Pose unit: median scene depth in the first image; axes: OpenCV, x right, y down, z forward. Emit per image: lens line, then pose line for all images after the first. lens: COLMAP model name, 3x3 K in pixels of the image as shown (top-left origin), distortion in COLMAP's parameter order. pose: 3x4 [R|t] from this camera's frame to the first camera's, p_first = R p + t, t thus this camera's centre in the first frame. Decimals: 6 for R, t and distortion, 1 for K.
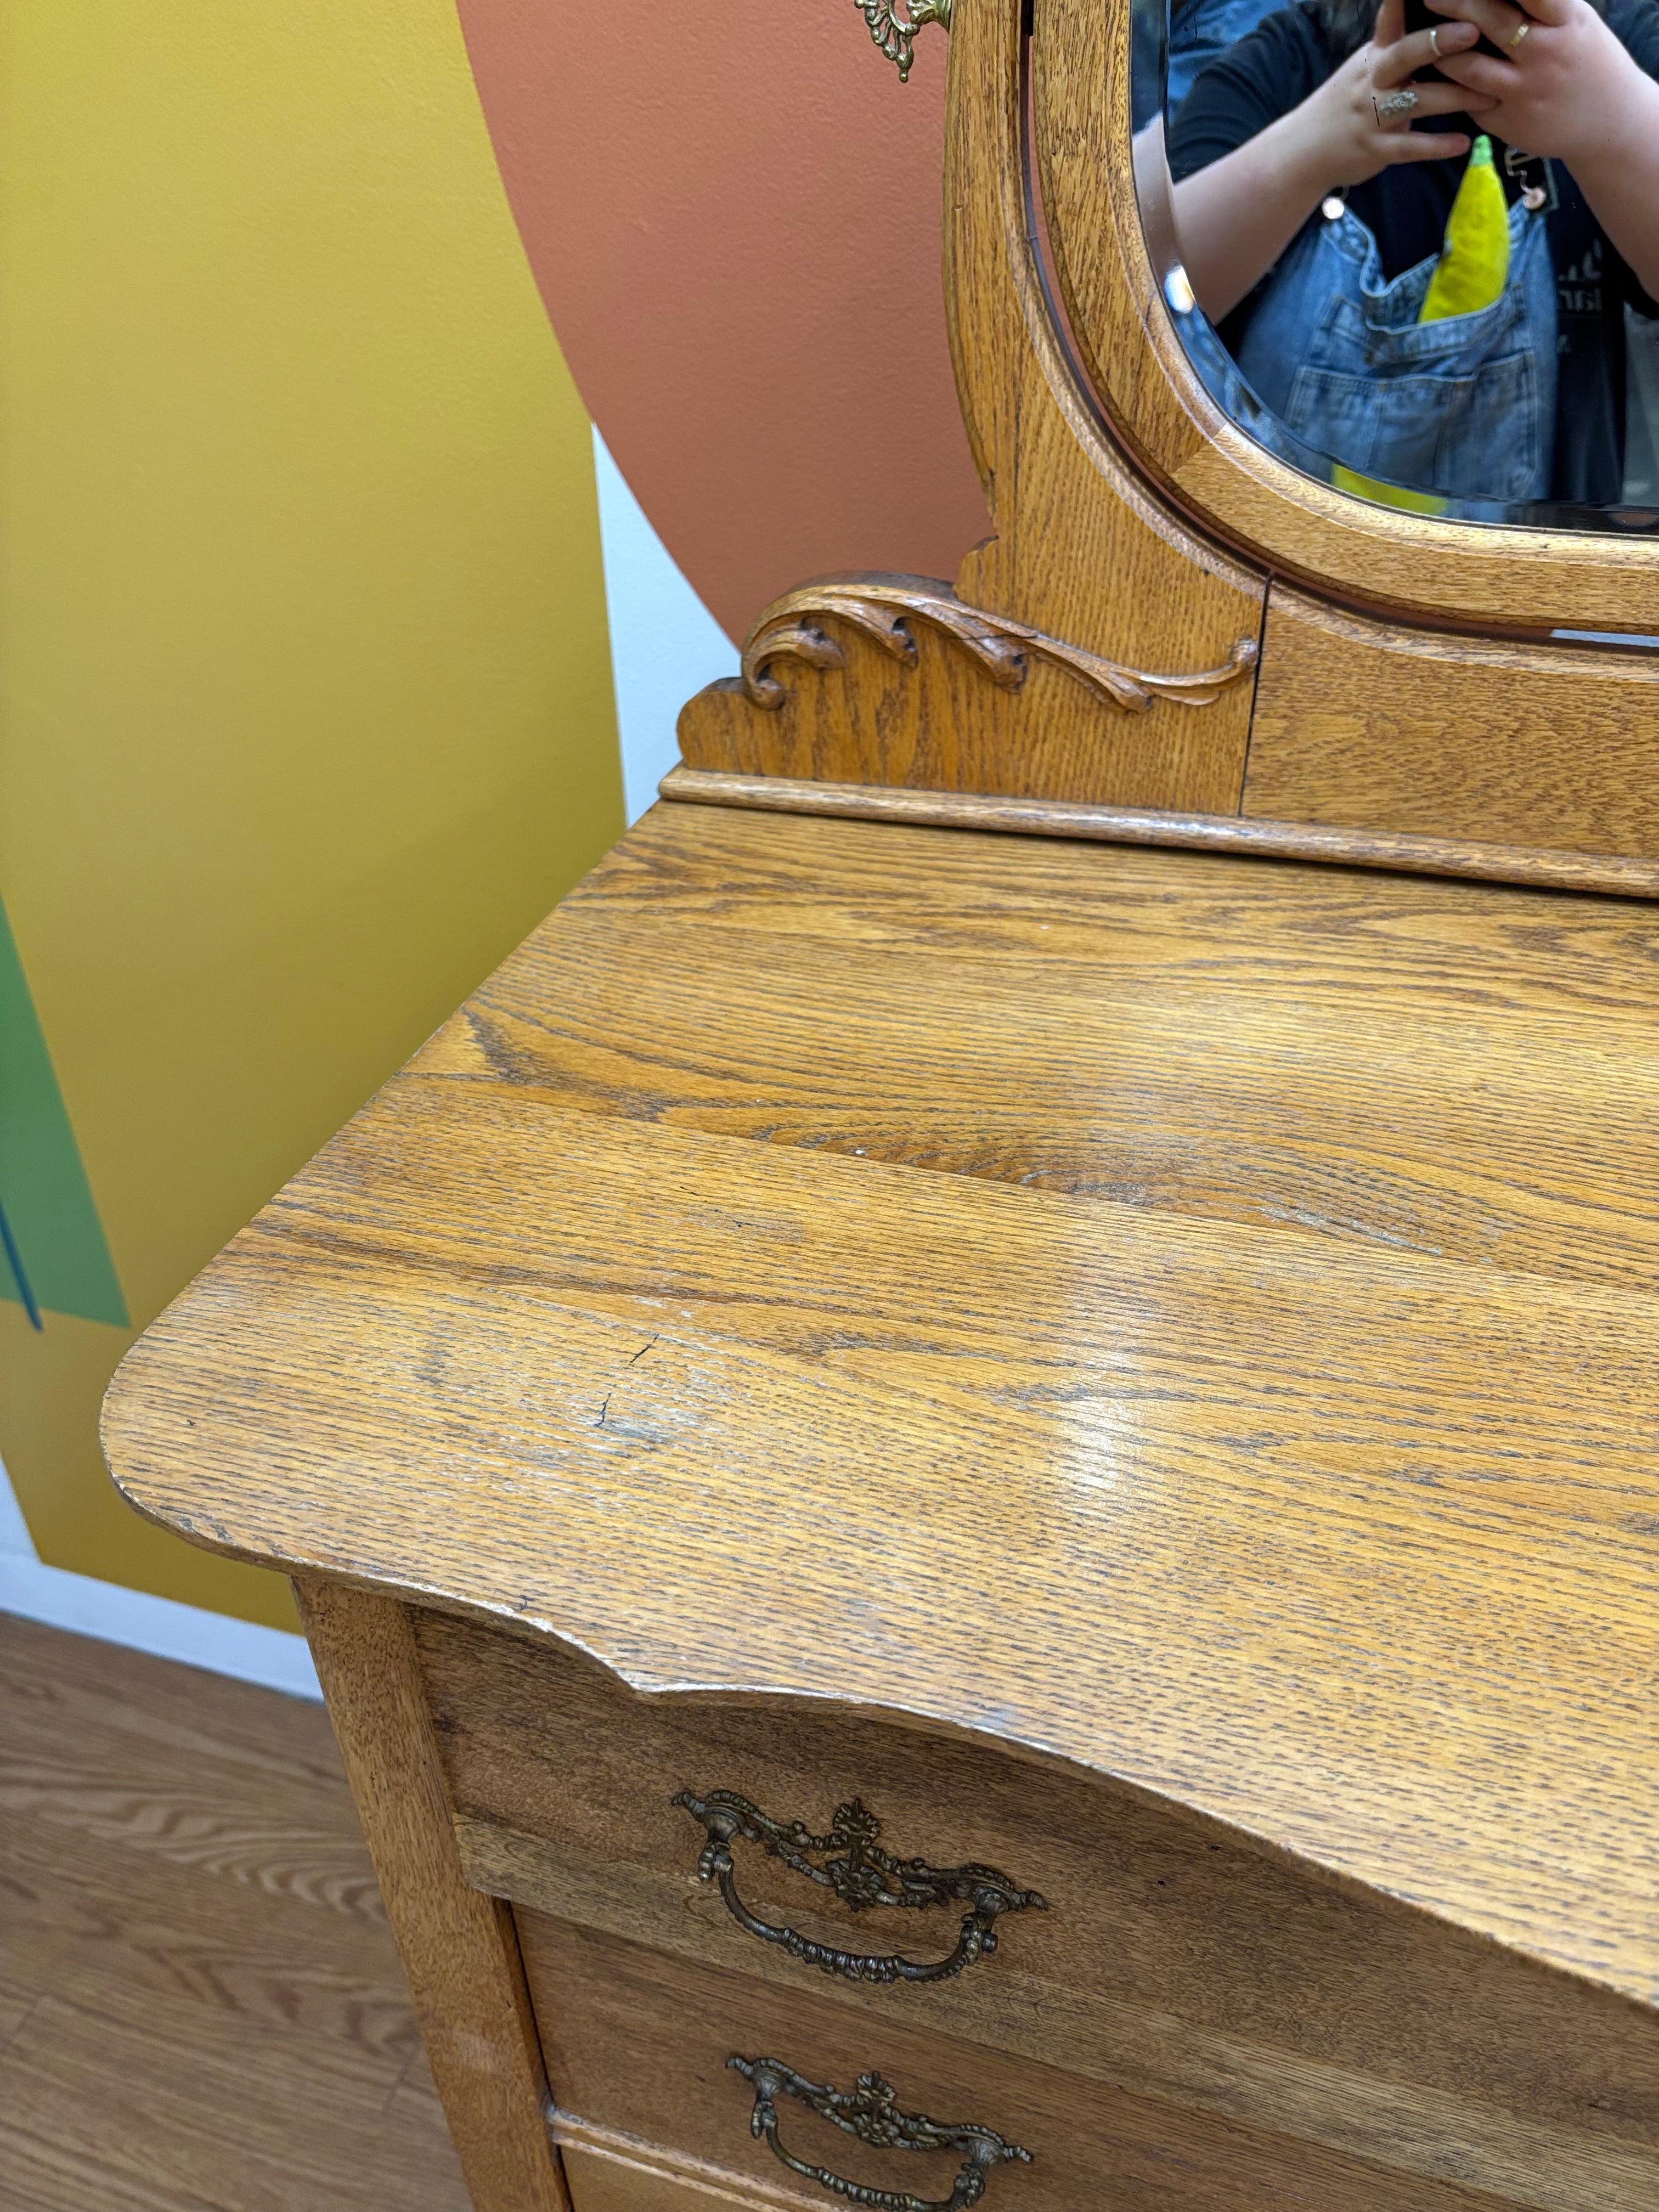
lens RADIAL K [[1686.9, 0, 816.1], [0, 1686.9, 1110.4], [0, 0, 1]] dist [0.055611, -0.083166]
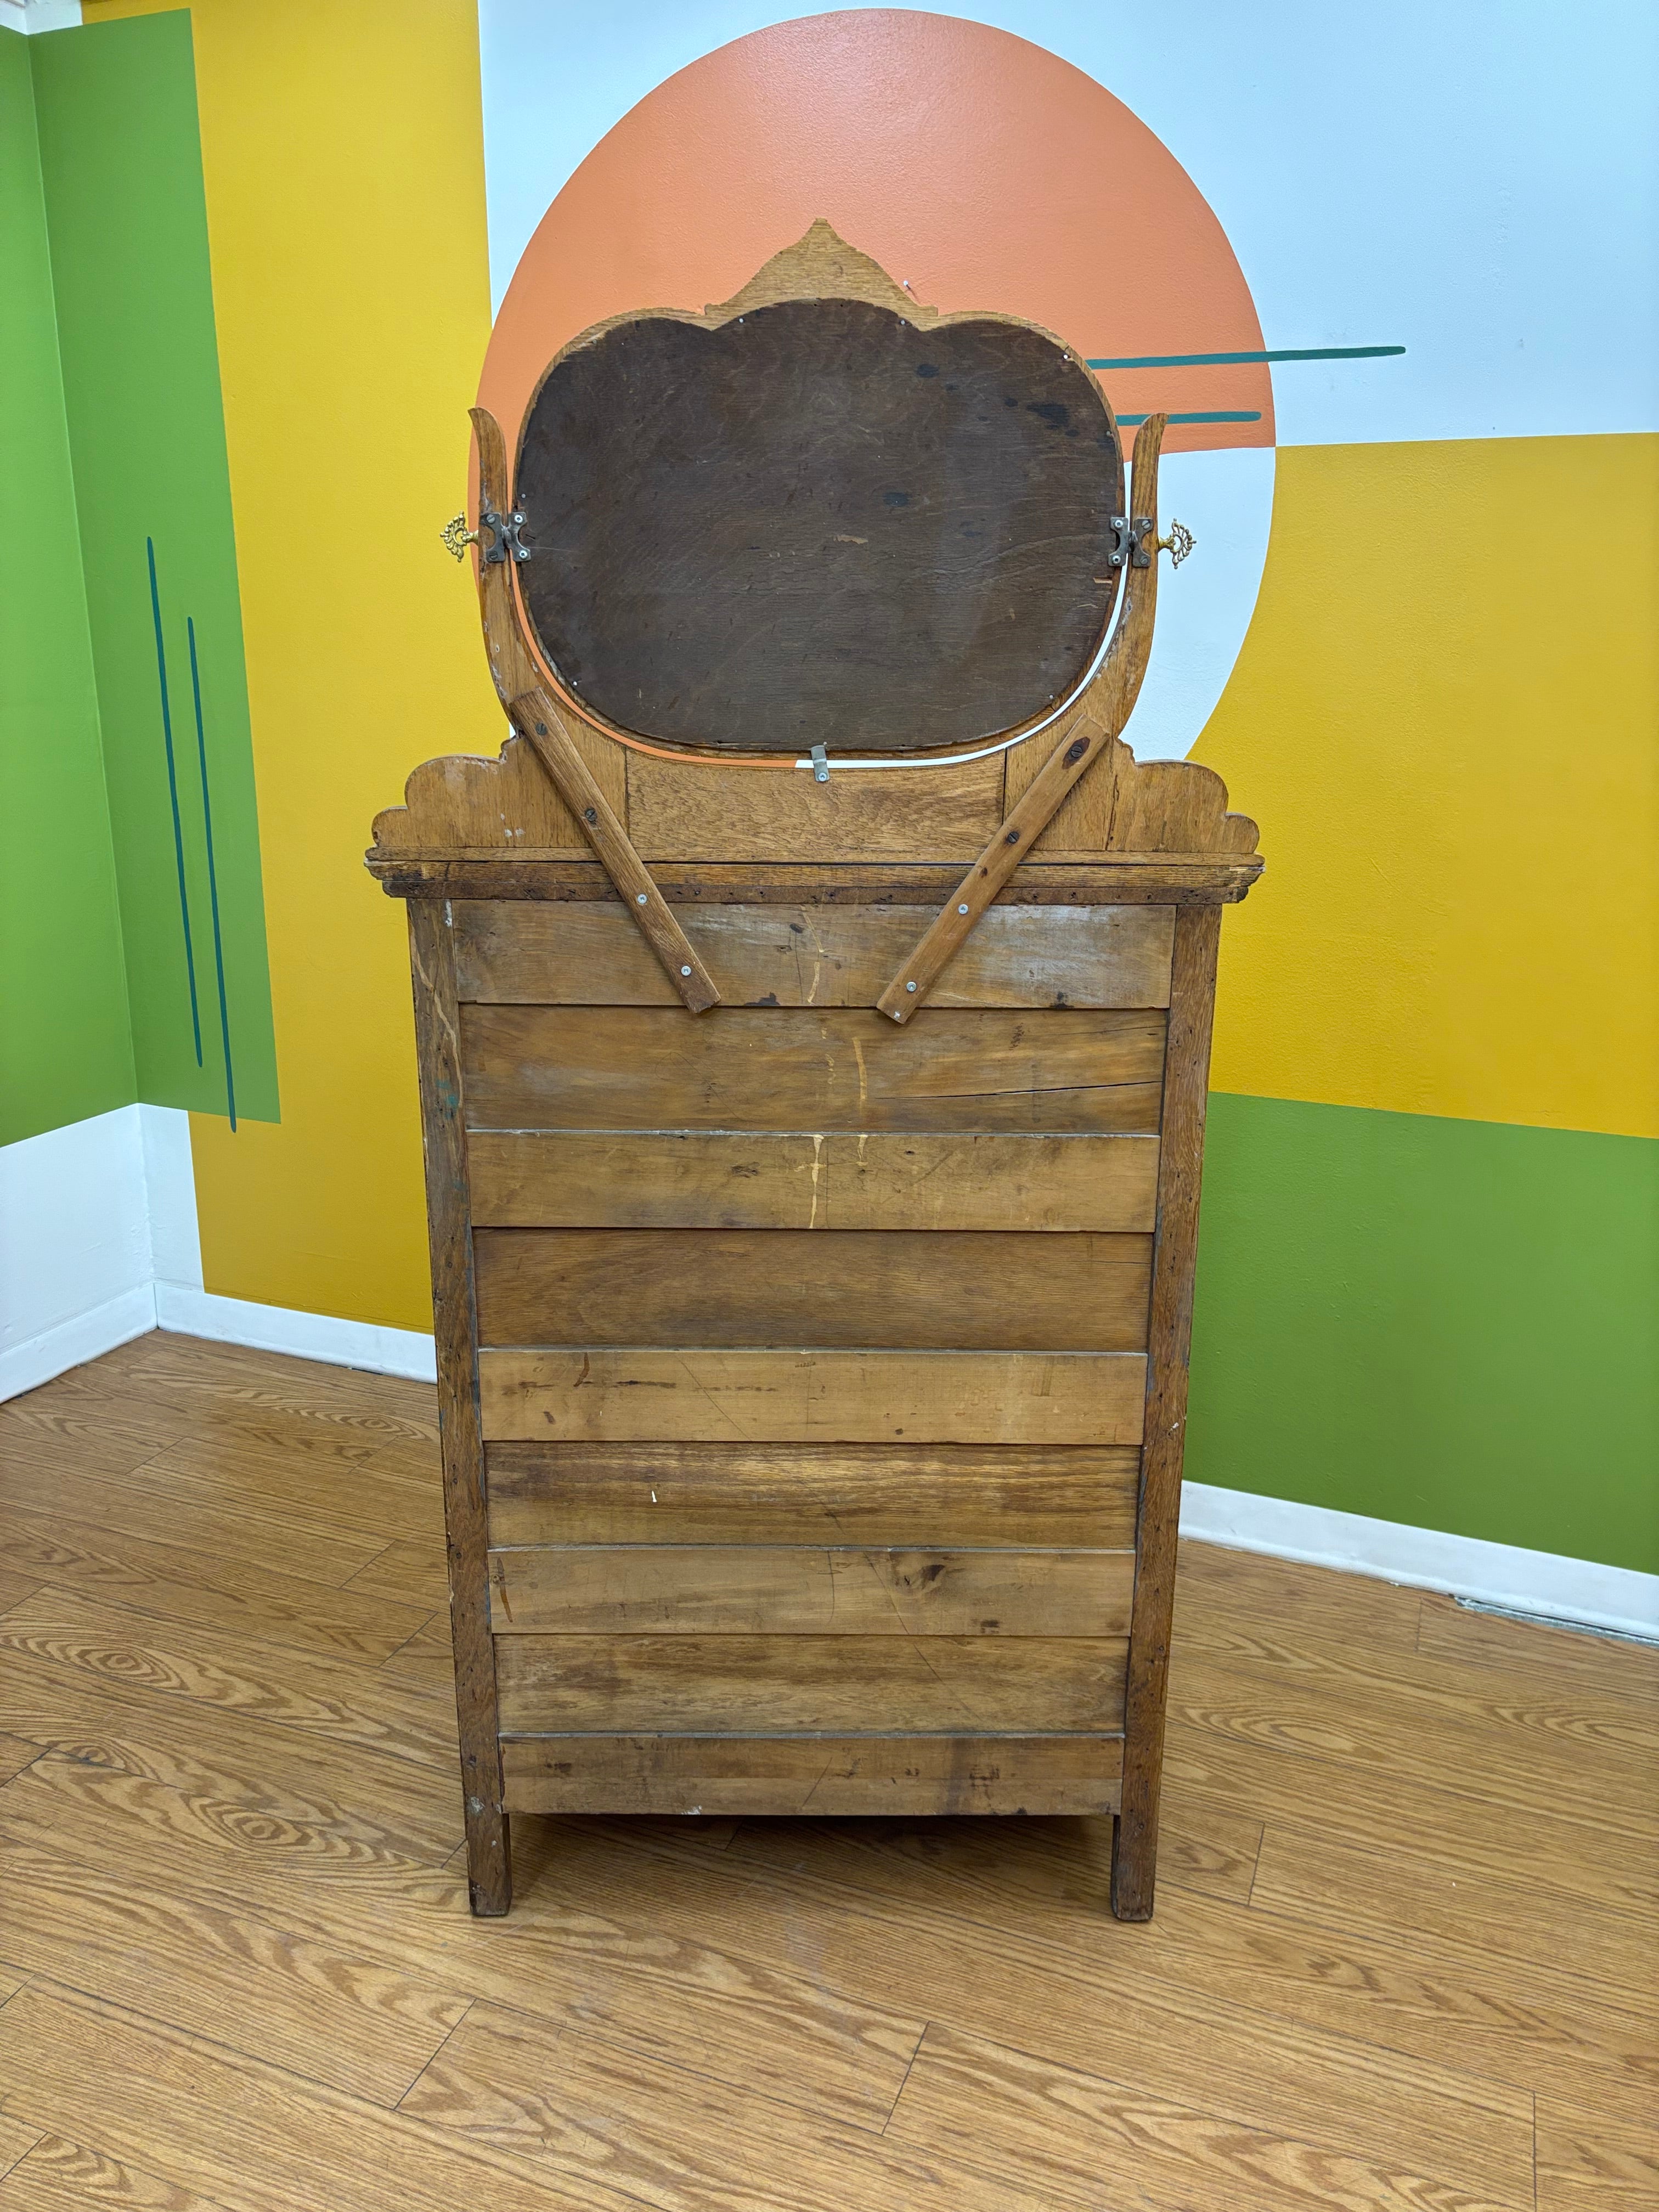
lens RADIAL K [[1682.1, 0, 806.0], [0, 1682.1, 1101.1], [0, 0, 1]] dist [0.050042, -0.072338]
pose [[0.997829, 0.041051, -0.051492, 0.800388], [-0.054727, 0.951839, -0.301674, 1.585602], [0.036628, 0.303837, 0.952020, -2.210833]]
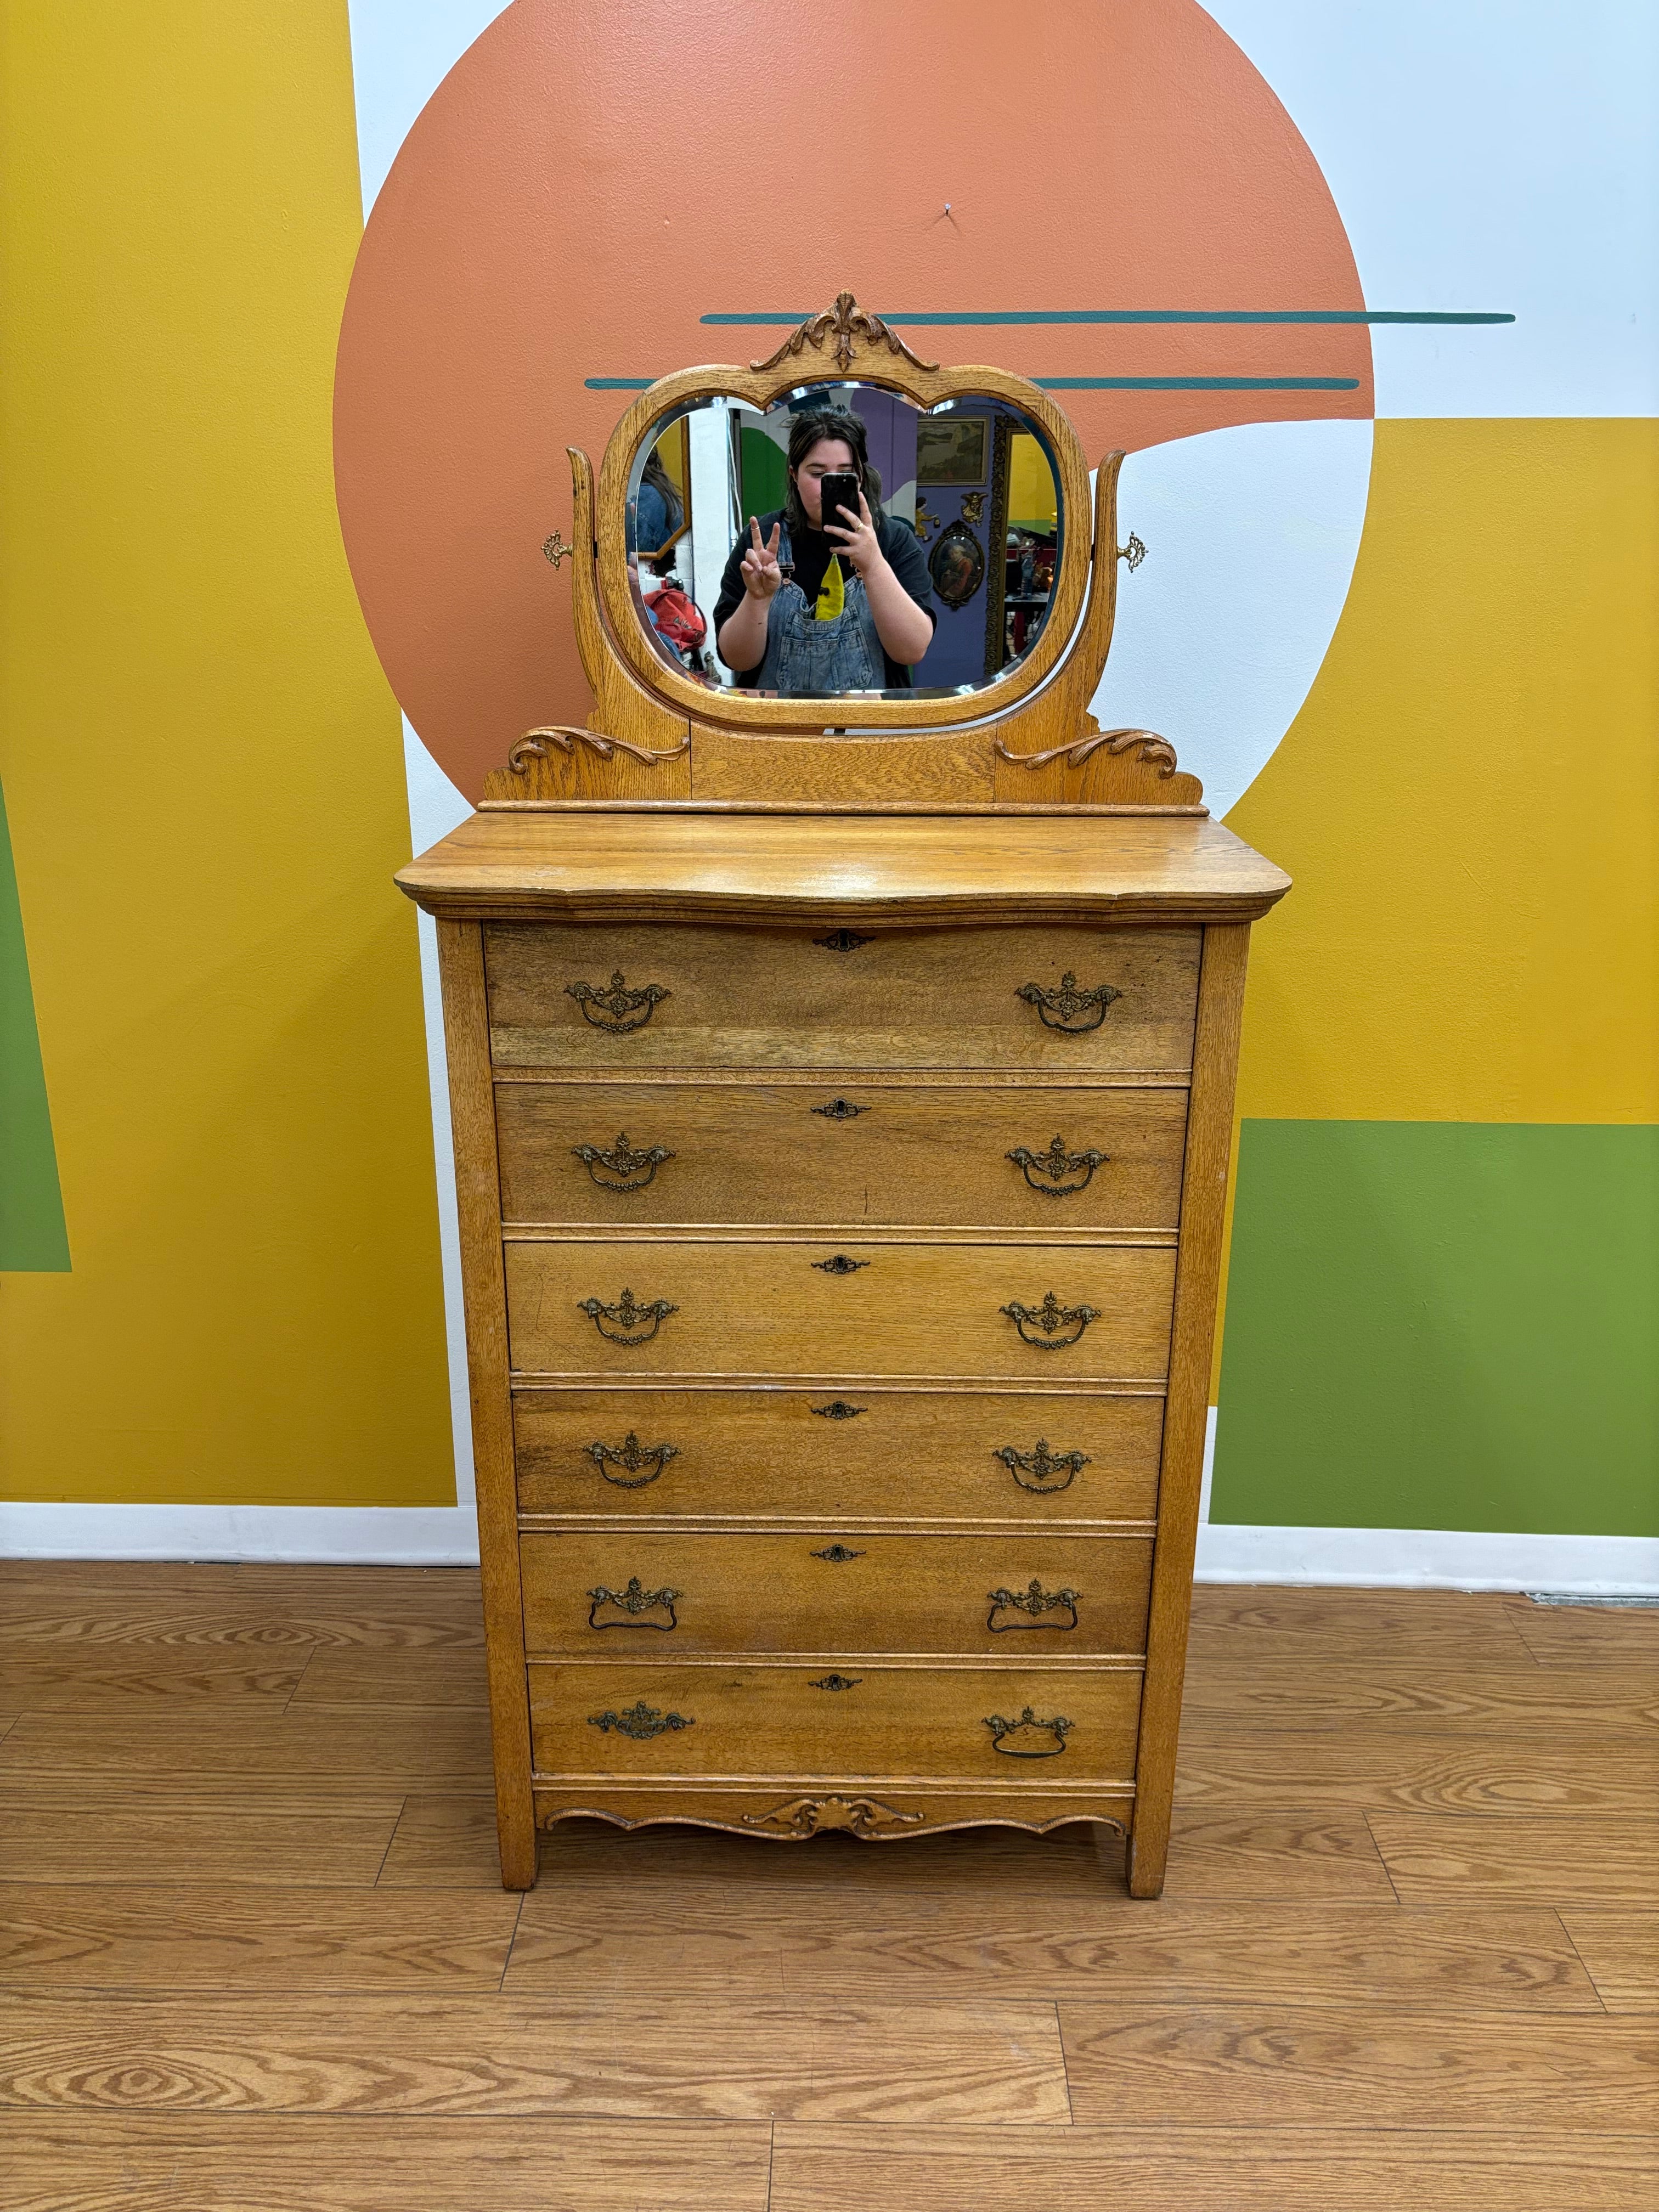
lens RADIAL K [[1667.8, 0, 818.7], [0, 1667.8, 1100.8], [0, 0, 1]] dist [0.046337, -0.072828]
pose [[0.954178, -0.068764, 0.291231, -0.413215], [0.144658, 0.957960, -0.247764, 1.066675], [-0.261950, 0.278540, 0.924012, -1.562380]]
